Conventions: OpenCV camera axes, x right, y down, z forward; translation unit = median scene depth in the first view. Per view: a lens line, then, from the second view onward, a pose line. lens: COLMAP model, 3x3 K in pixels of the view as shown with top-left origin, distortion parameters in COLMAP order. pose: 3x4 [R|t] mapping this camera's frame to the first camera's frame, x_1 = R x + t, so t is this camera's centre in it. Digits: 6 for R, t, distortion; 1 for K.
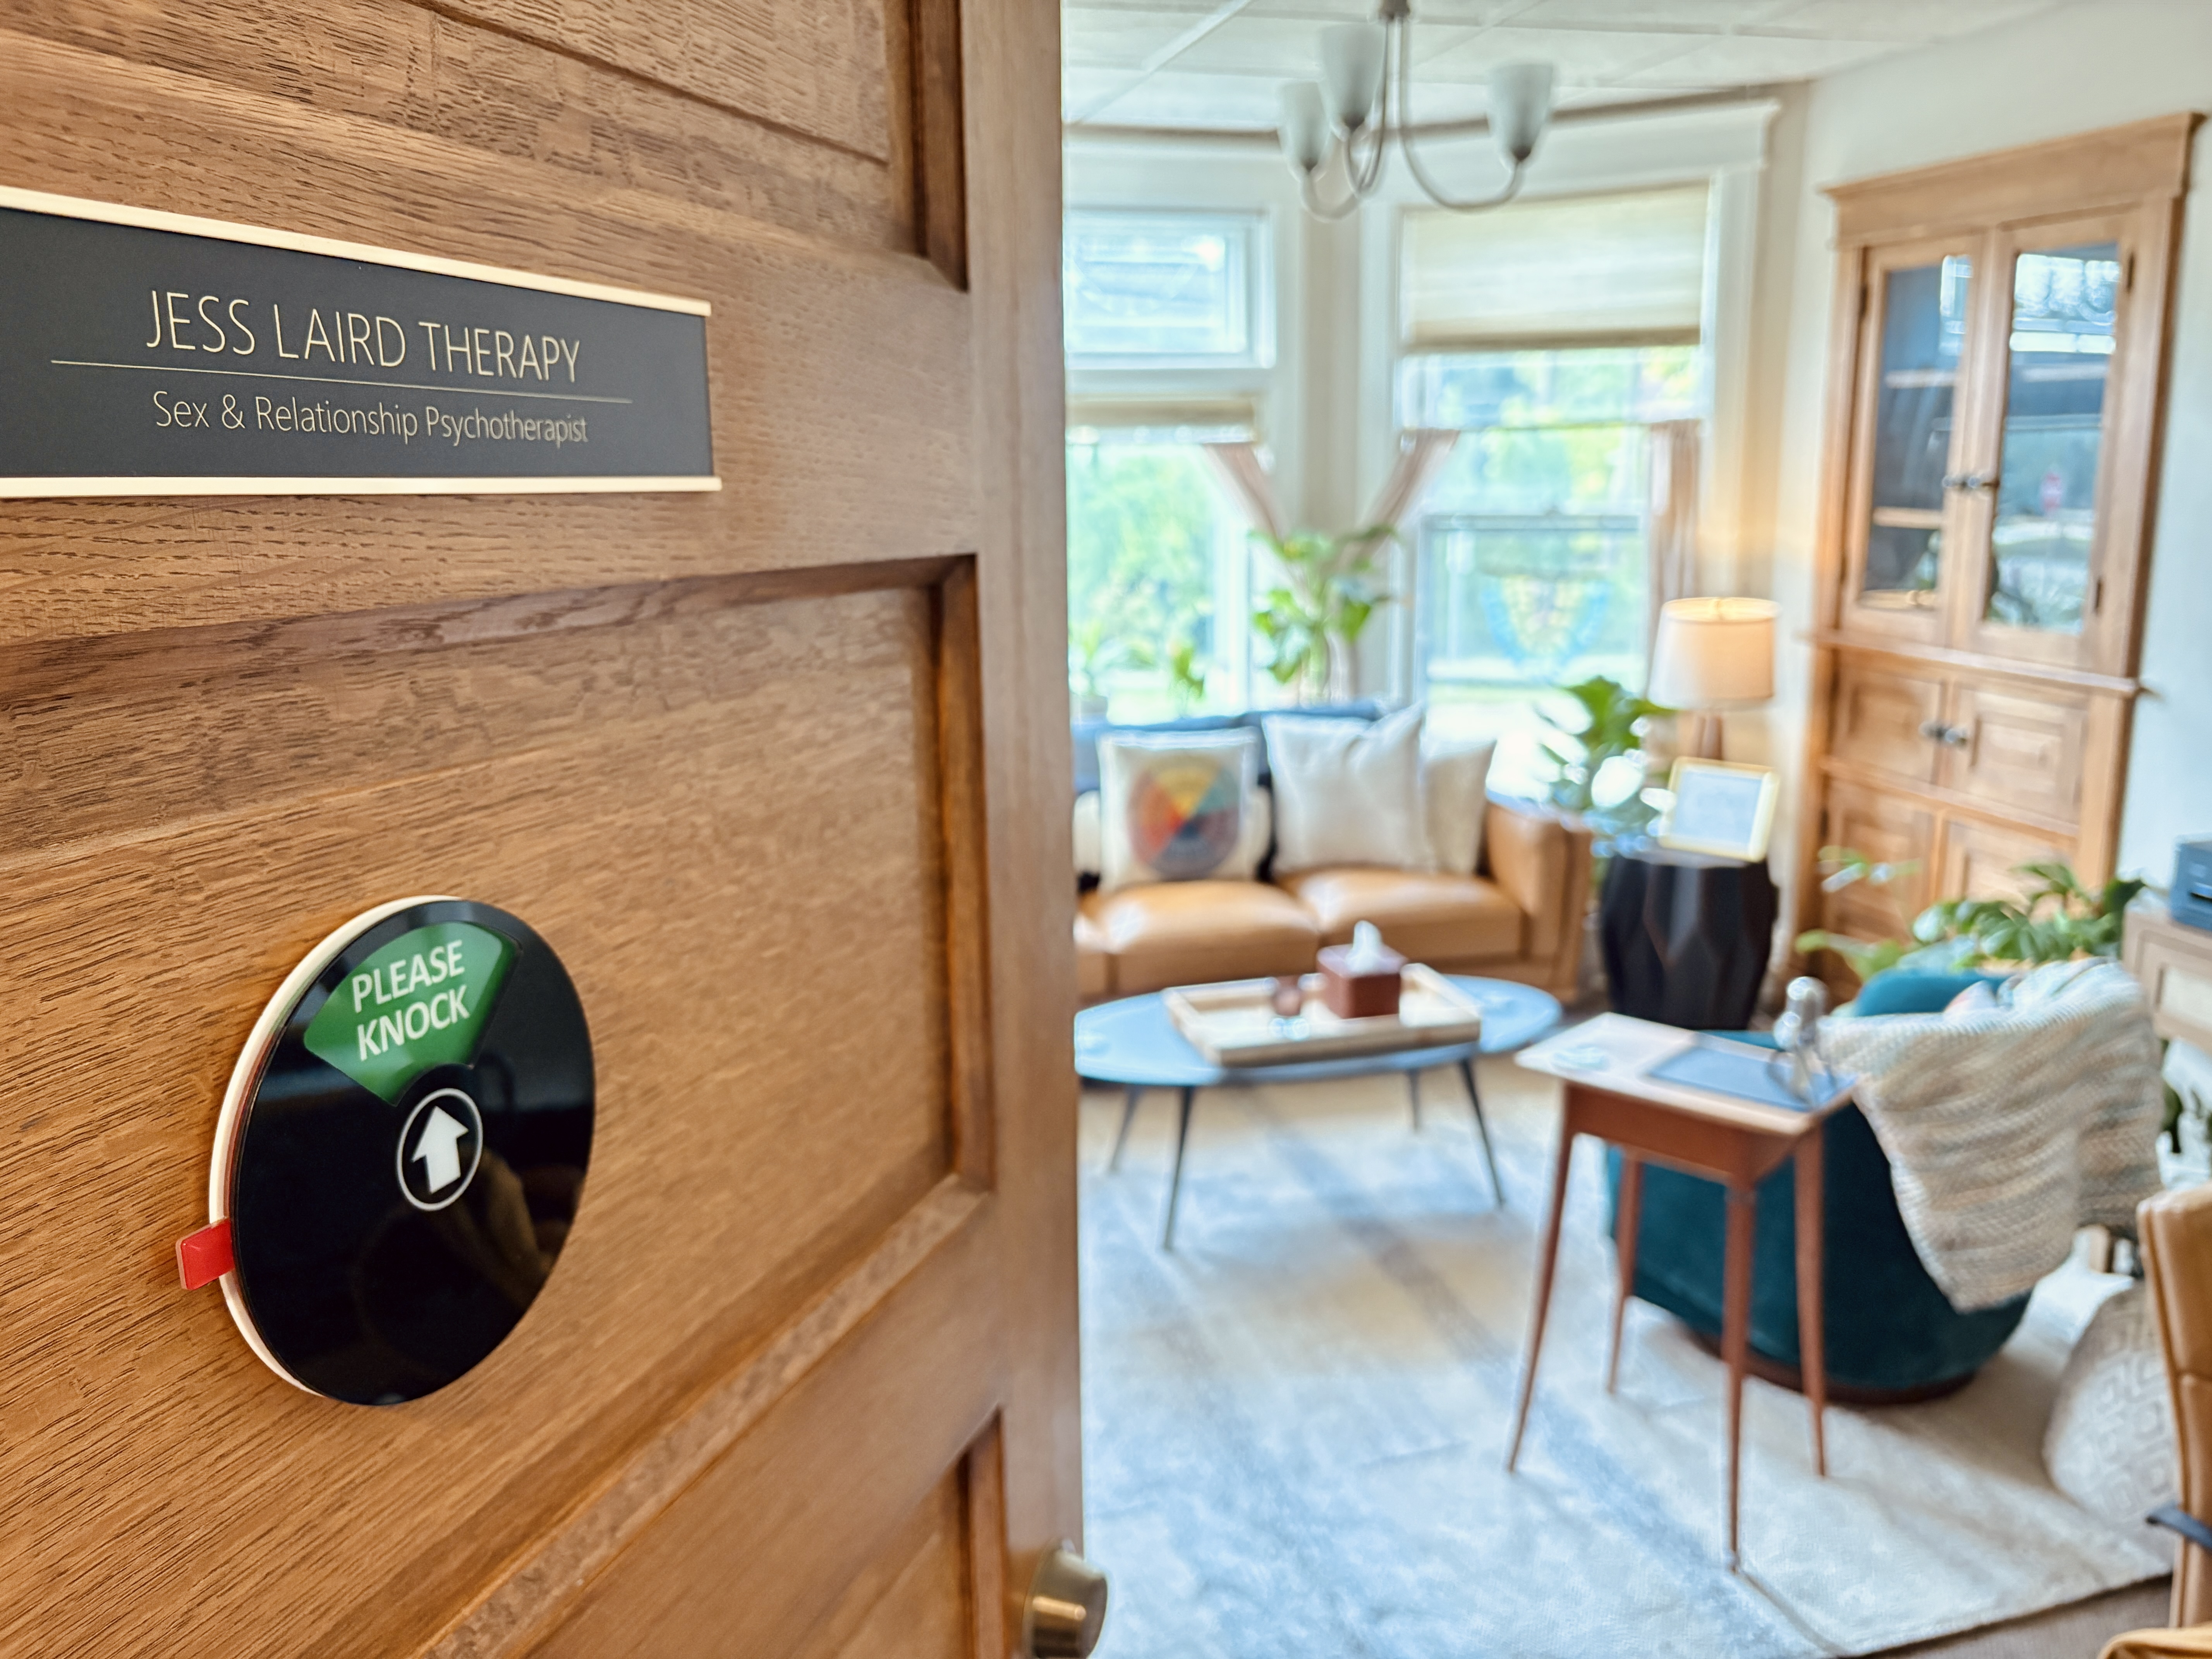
lens RADIAL K [[1704.8, 0, 1106.0], [0, 1704.8, 829.5], [0, 0, 1]] dist [0.003703, 0.001897]
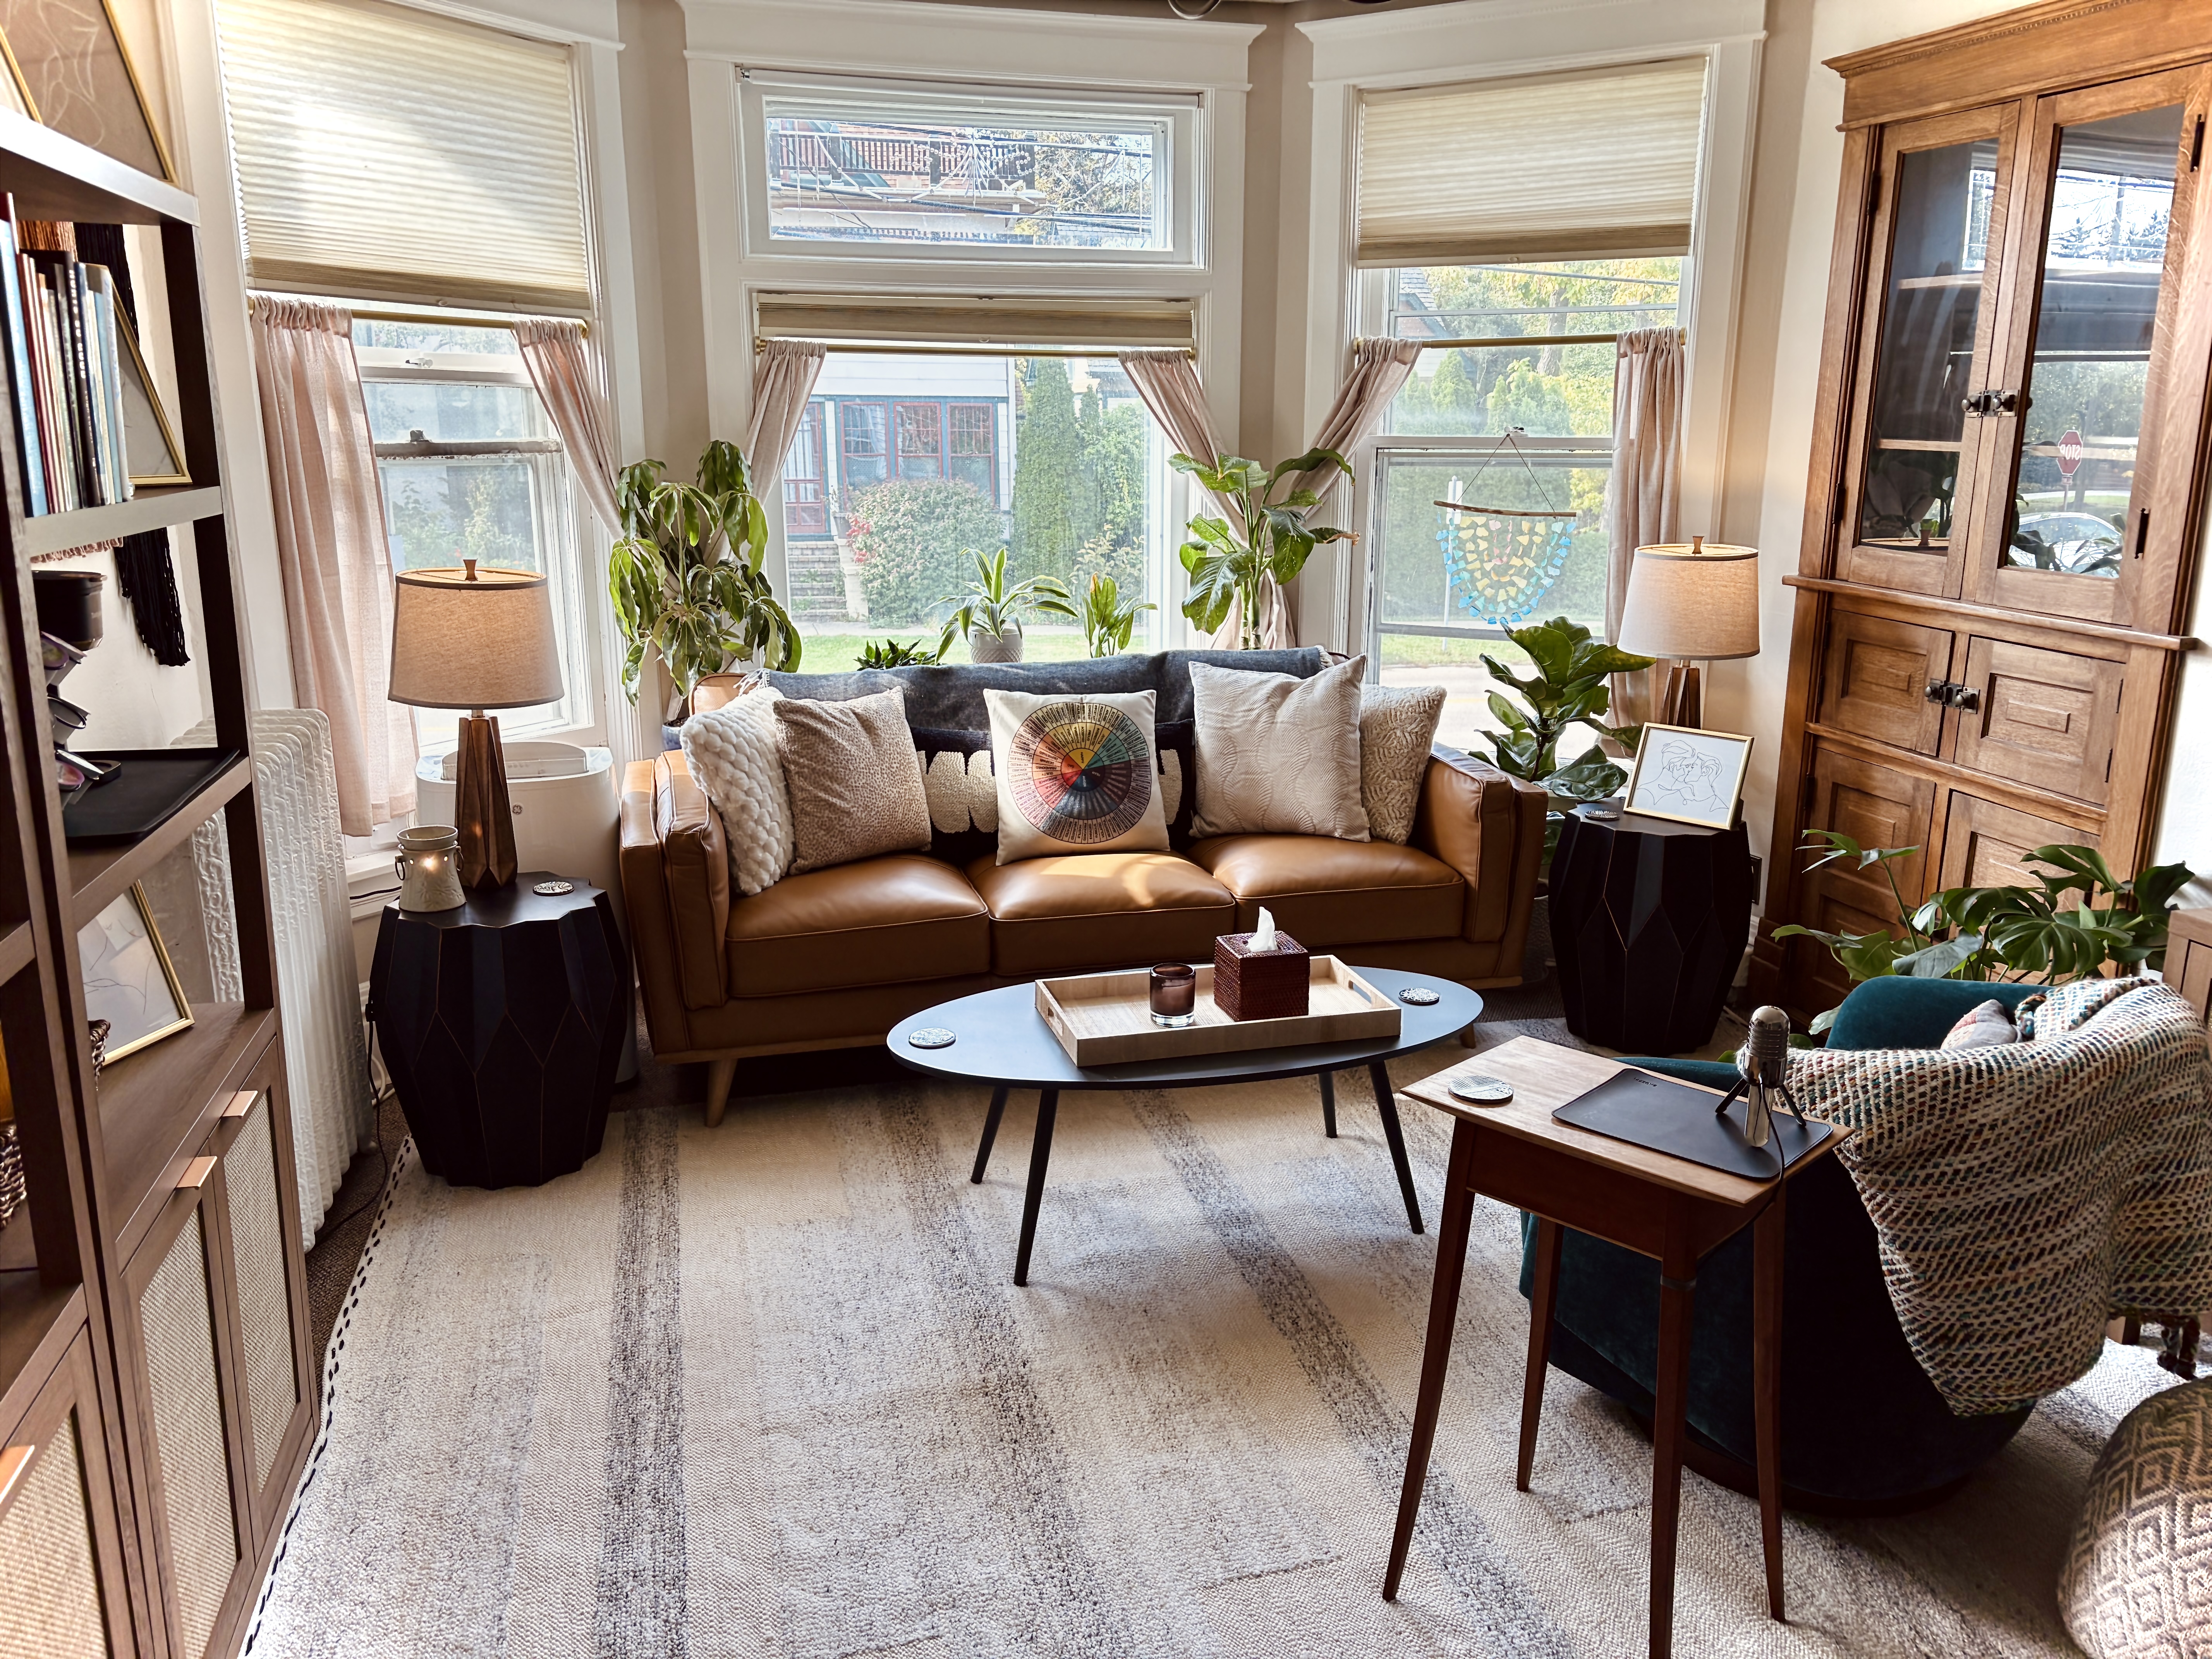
lens RADIAL K [[1669.1, 0, 1106.0], [0, 1669.1, 829.5], [0, 0, 1]] dist [0.023832, -0.004235]
pose [[0.999799, 0.019974, -0.001550, 0.066319], [-0.019925, 0.999437, 0.027009, -0.002004], [0.002089, -0.026972, 0.999634, 0.146753]]
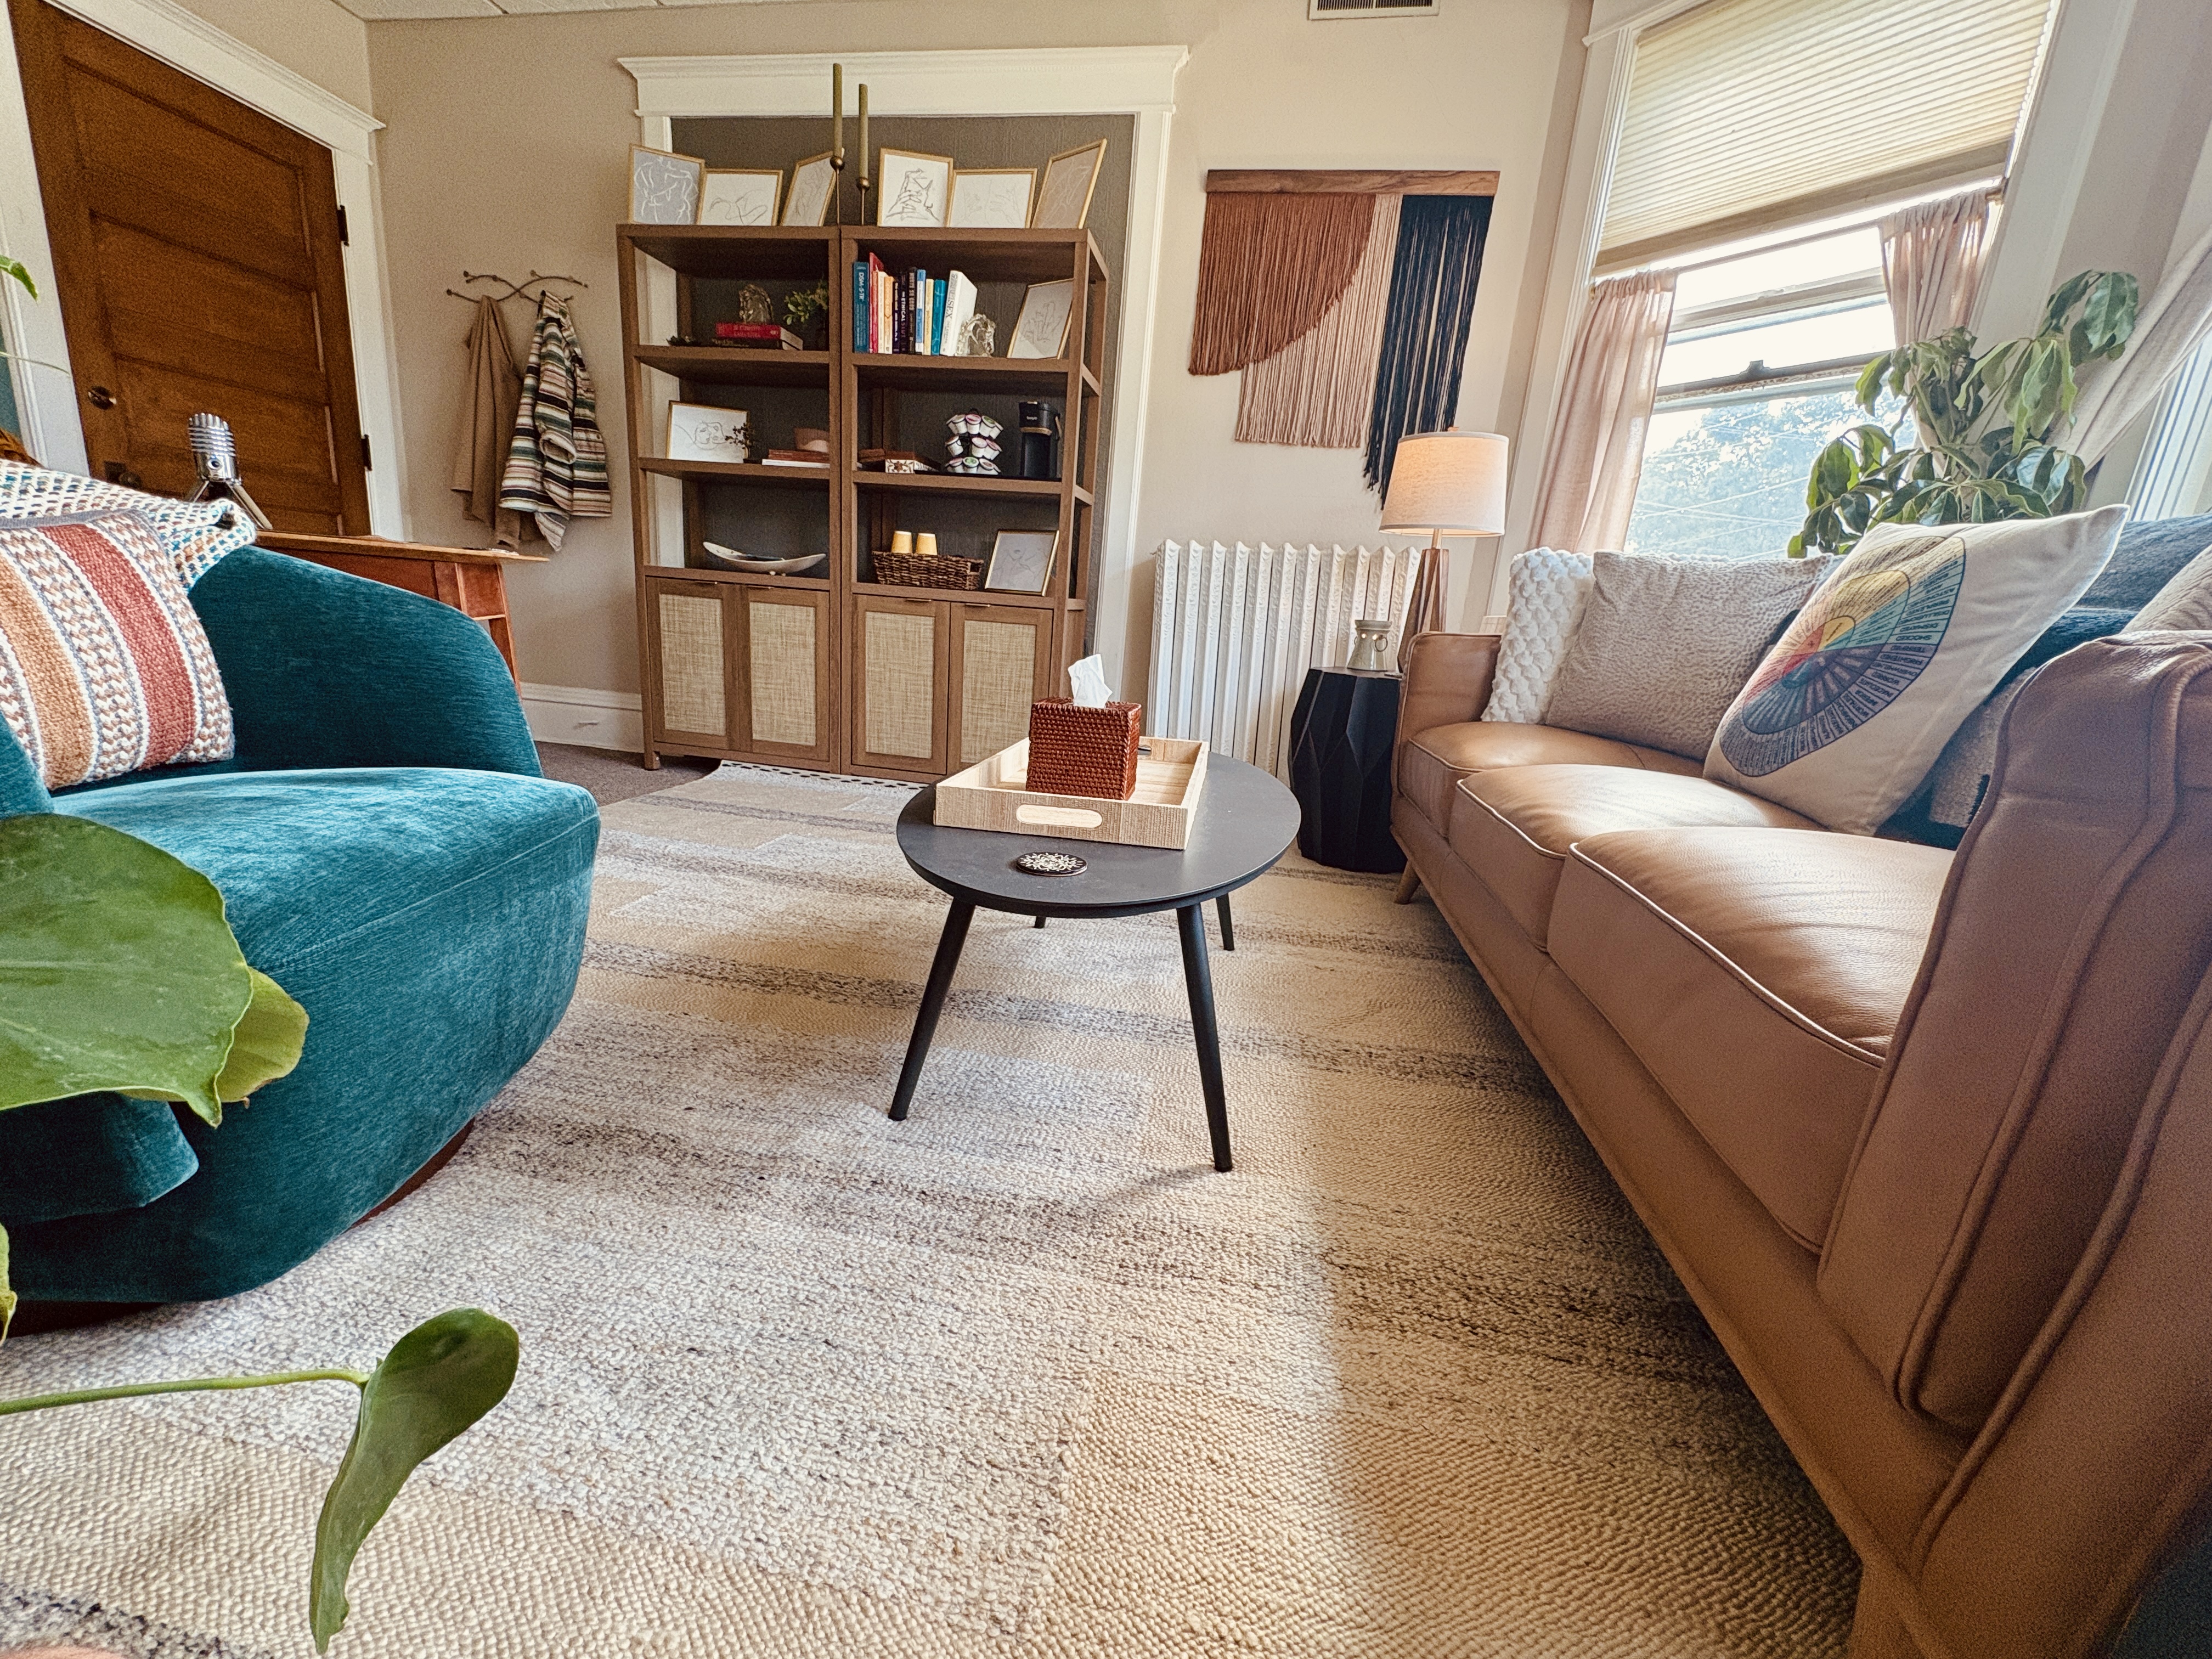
lens RADIAL K [[881.6, 0, 1106.0], [0, 881.6, 829.5], [0, 0, 1]] dist [0.001095, 0.000169]
pose [[-0.417547, 0.193627, -0.887786, 0.416091], [-0.258444, 0.911372, 0.320323, 0.010301], [0.871126, 0.363193, -0.330499, 1.025476]]
